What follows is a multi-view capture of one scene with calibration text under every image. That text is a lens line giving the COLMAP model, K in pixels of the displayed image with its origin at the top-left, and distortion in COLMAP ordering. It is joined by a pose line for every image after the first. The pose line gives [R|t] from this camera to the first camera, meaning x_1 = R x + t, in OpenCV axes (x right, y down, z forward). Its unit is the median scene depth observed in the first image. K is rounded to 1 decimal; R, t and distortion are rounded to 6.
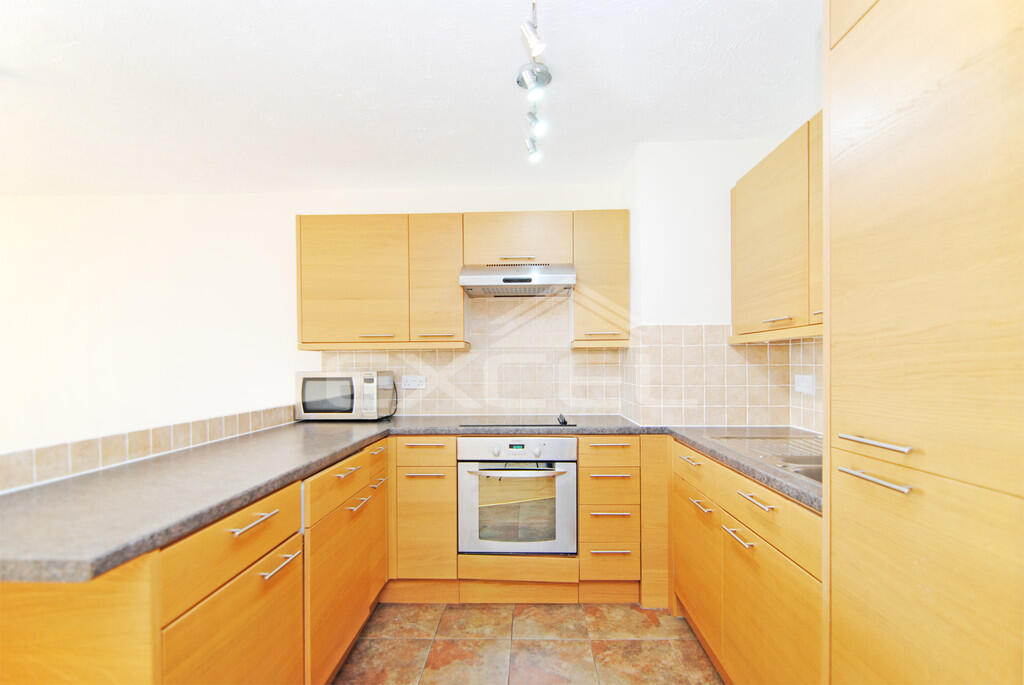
lens RADIAL K [[495.9, 0, 512.7], [0, 495.9, 362.1], [0, 0, 1]] dist [-0.000270, -0.000804]
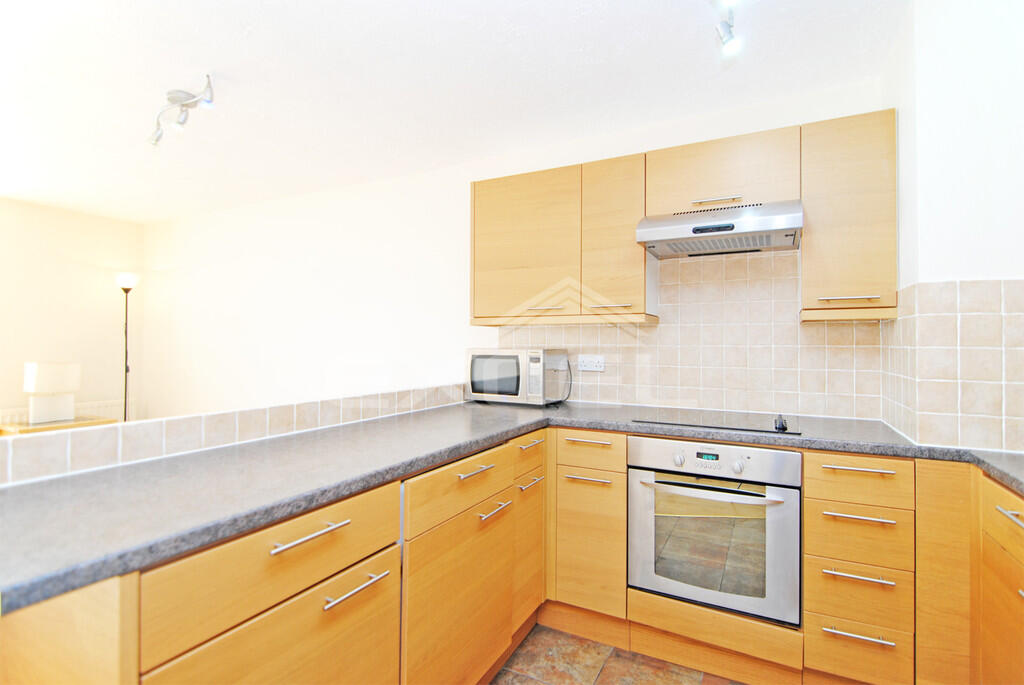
lens RADIAL K [[521.8, 0, 512.7], [0, 521.8, 333.4], [0, 0, 1]] dist [0.003499, -0.009044]
pose [[0.912466, 0.004683, -0.409125, 0.058946], [-0.010252, 0.999882, -0.011420, 0.002383], [0.409023, 0.014615, 0.912407, 0.183403]]
